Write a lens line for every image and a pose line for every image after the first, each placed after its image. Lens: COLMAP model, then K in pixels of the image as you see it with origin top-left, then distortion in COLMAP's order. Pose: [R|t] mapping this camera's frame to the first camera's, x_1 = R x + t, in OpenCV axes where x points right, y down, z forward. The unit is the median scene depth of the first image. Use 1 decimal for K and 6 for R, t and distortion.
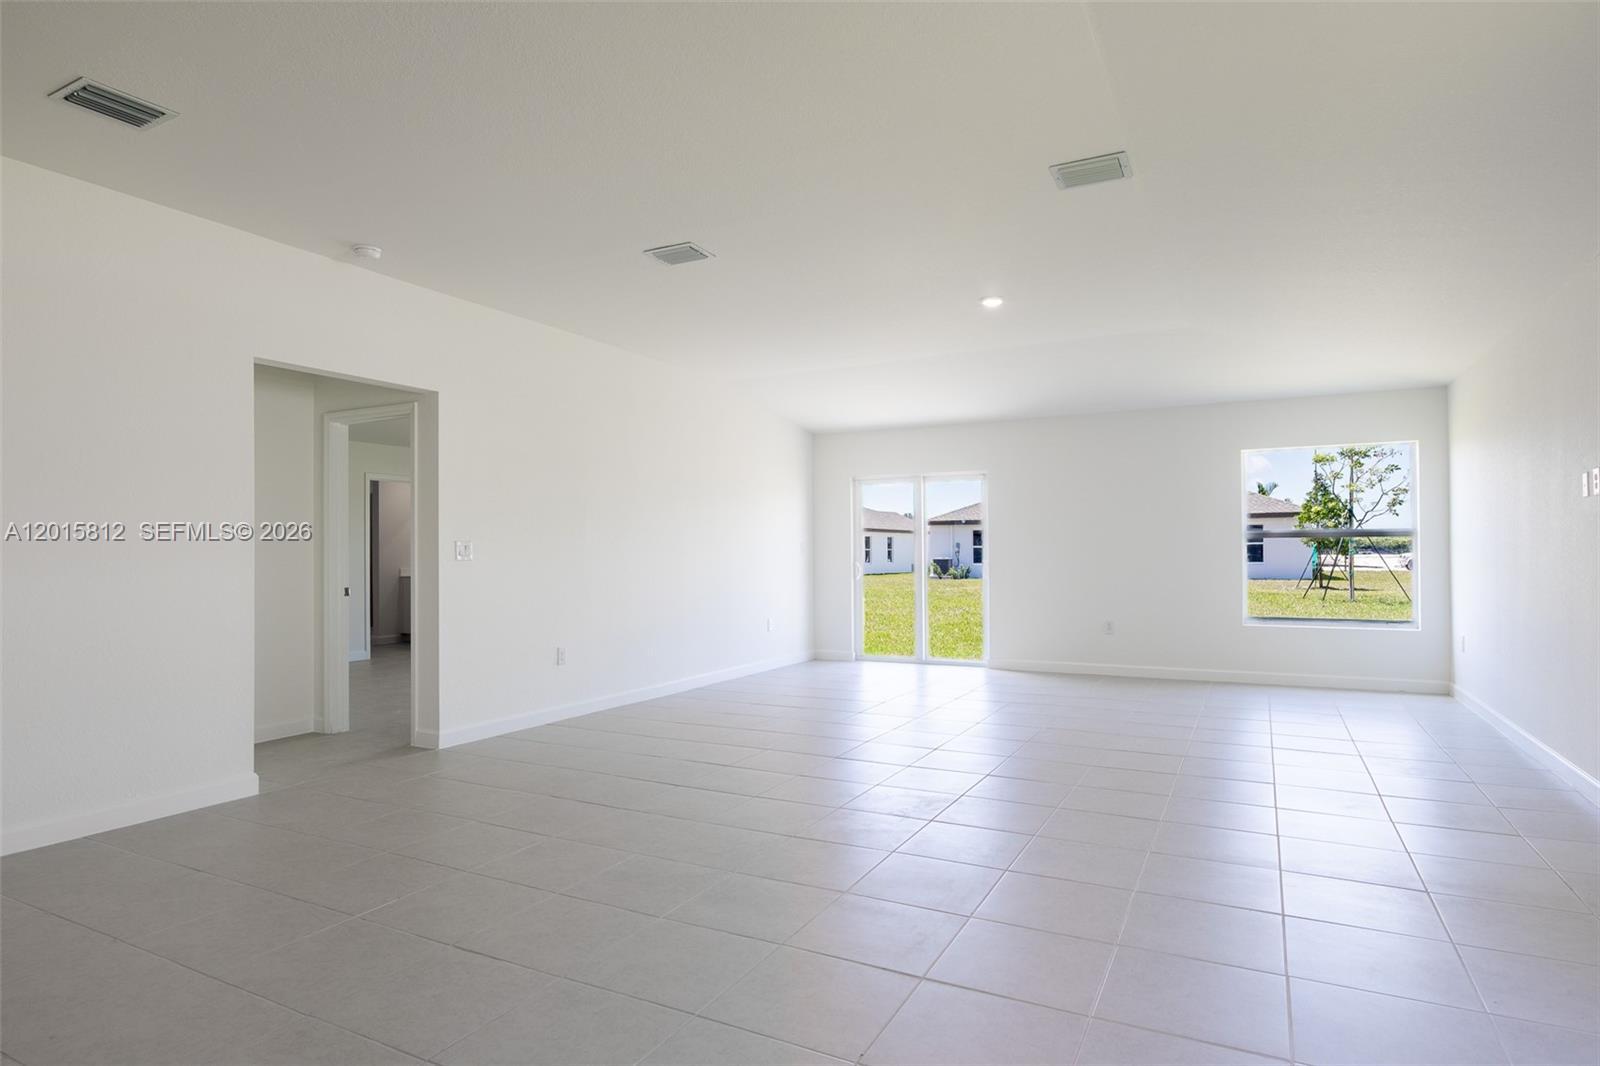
lens RADIAL K [[868.0, 0, 807.2], [0, 868.0, 535.2], [0, 0, 1]] dist [-0.009261, -0.001254]
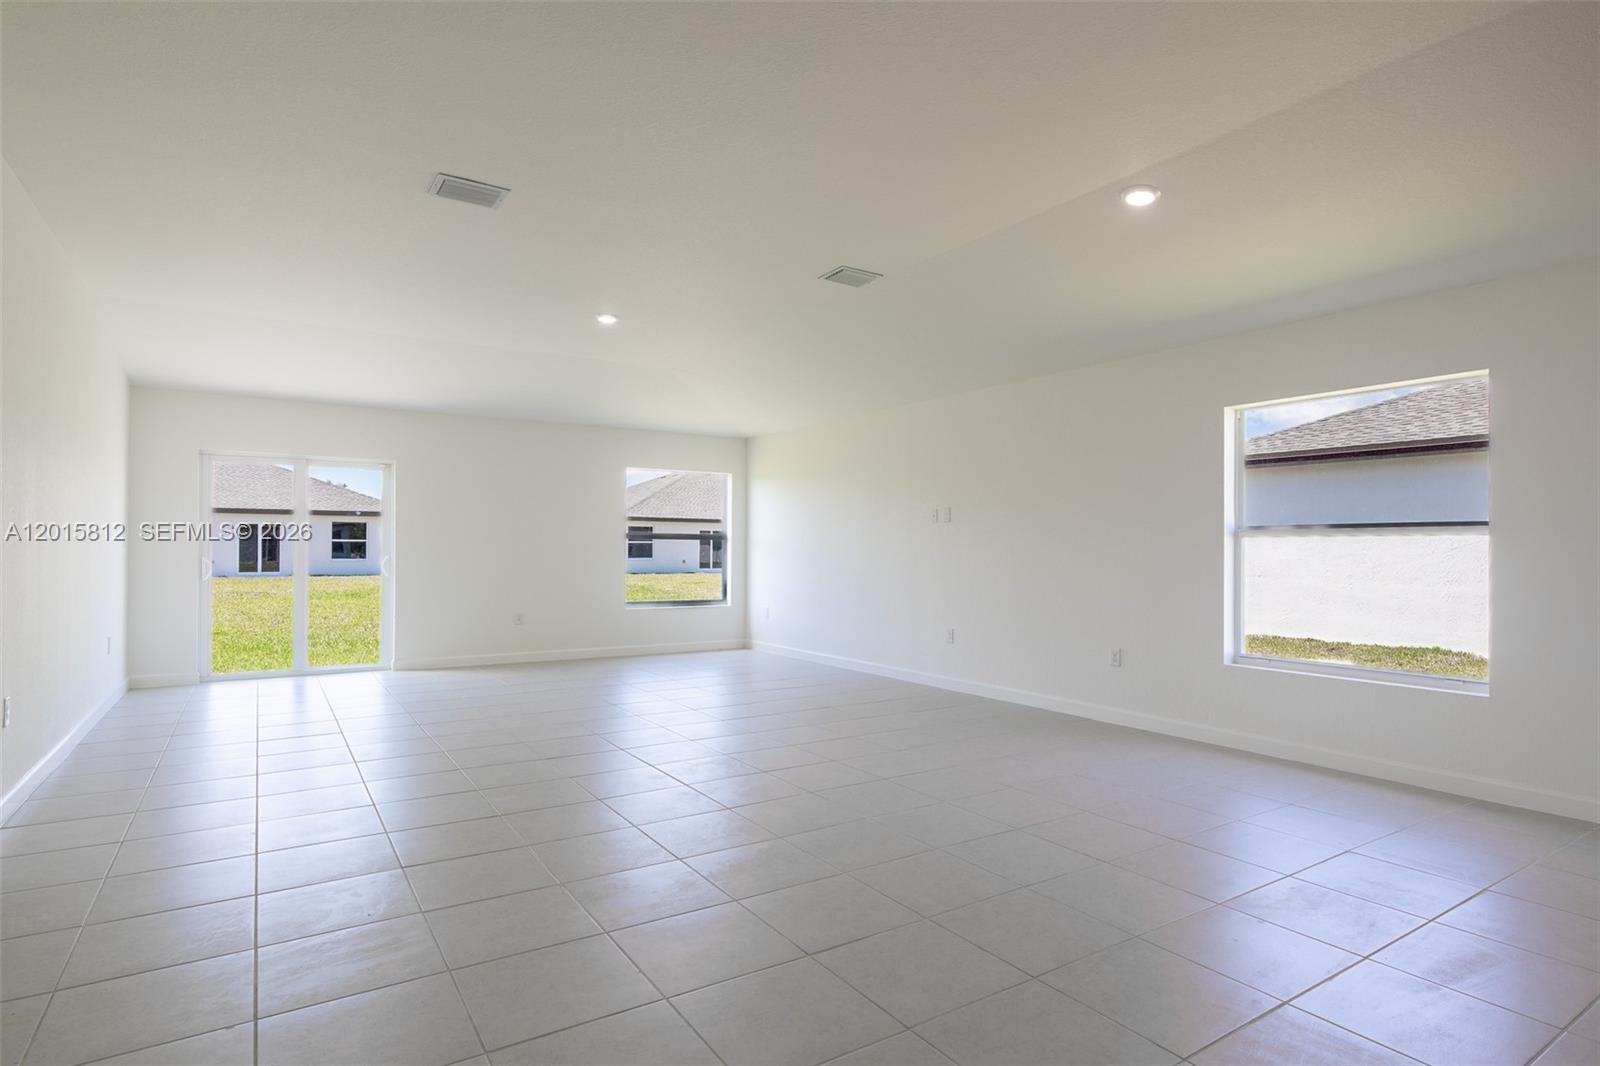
lens RADIAL K [[846.7, 0, 803.8], [0, 846.7, 544.7], [0, 0, 1]] dist [-0.000896, -0.001113]
pose [[0.488014, 0.014221, 0.872720, -0.372937], [-0.027185, 0.999630, -0.001088, 0.005618], [-0.872413, -0.023194, 0.488219, 0.163550]]
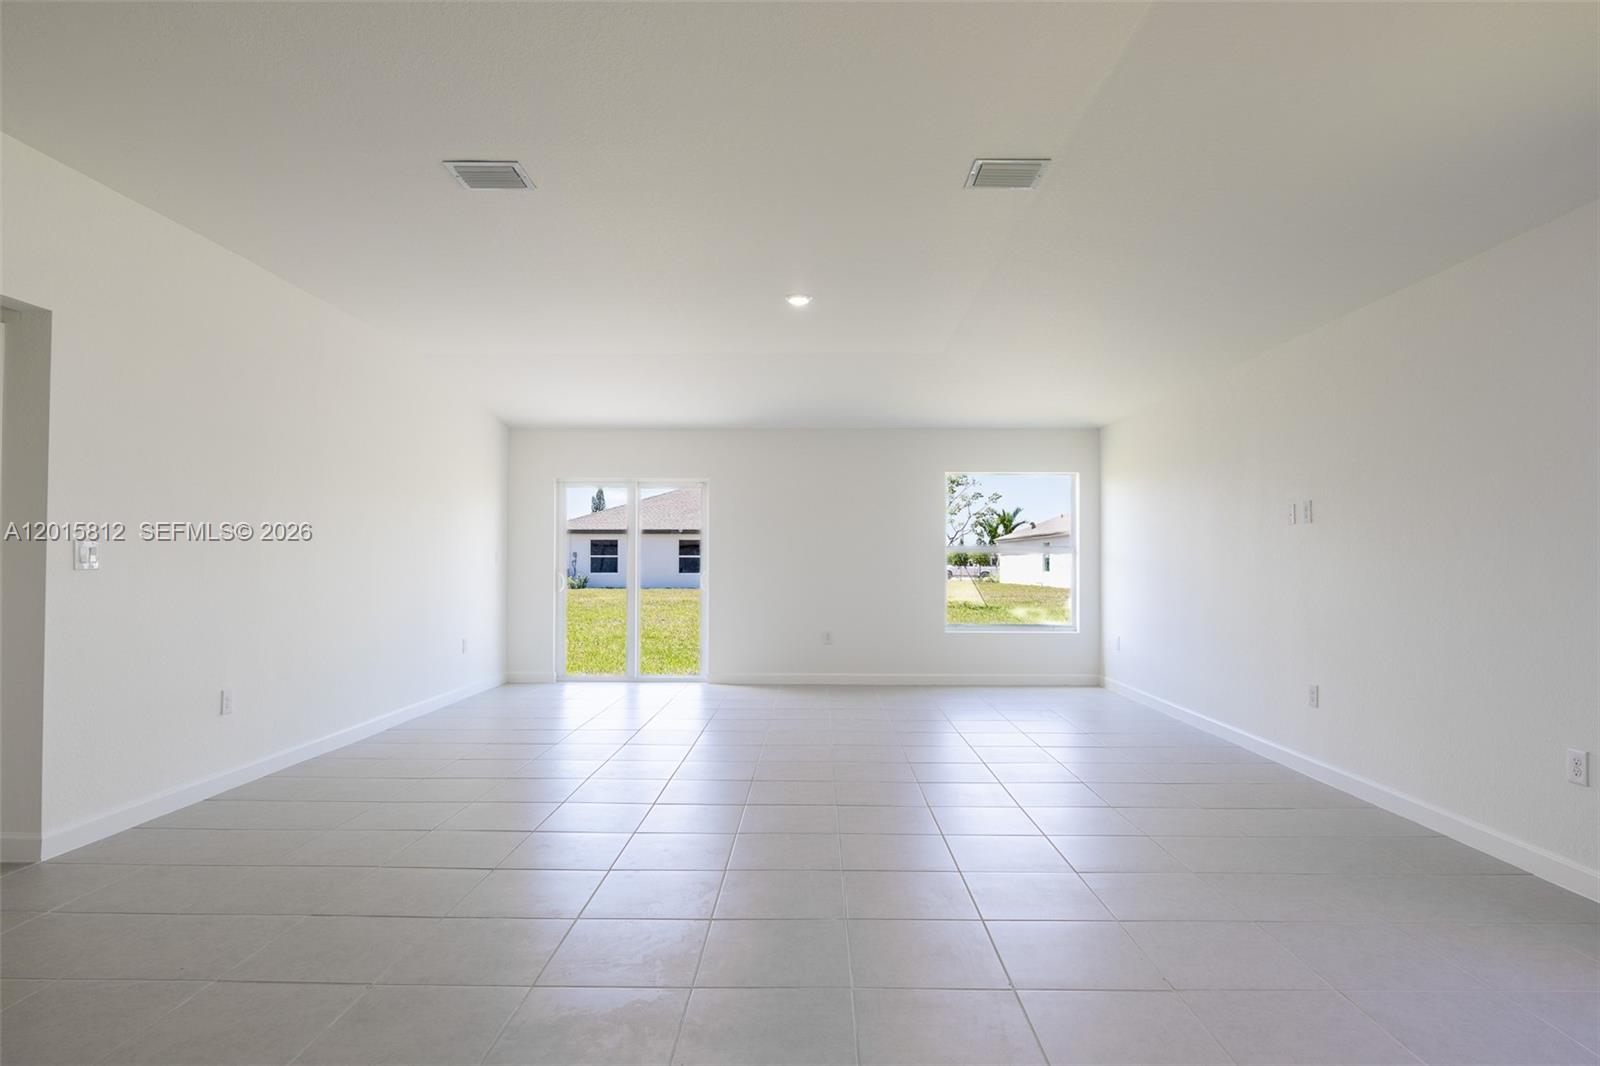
lens RADIAL K [[846.7, 0, 803.8], [0, 846.7, 544.7], [0, 0, 1]] dist [-0.000896, -0.001113]
pose [[0.891617, 0.018403, 0.452417, -0.124327], [-0.018152, 0.999823, -0.004897, 0.001674], [-0.452427, -0.003847, 0.891793, 0.106965]]
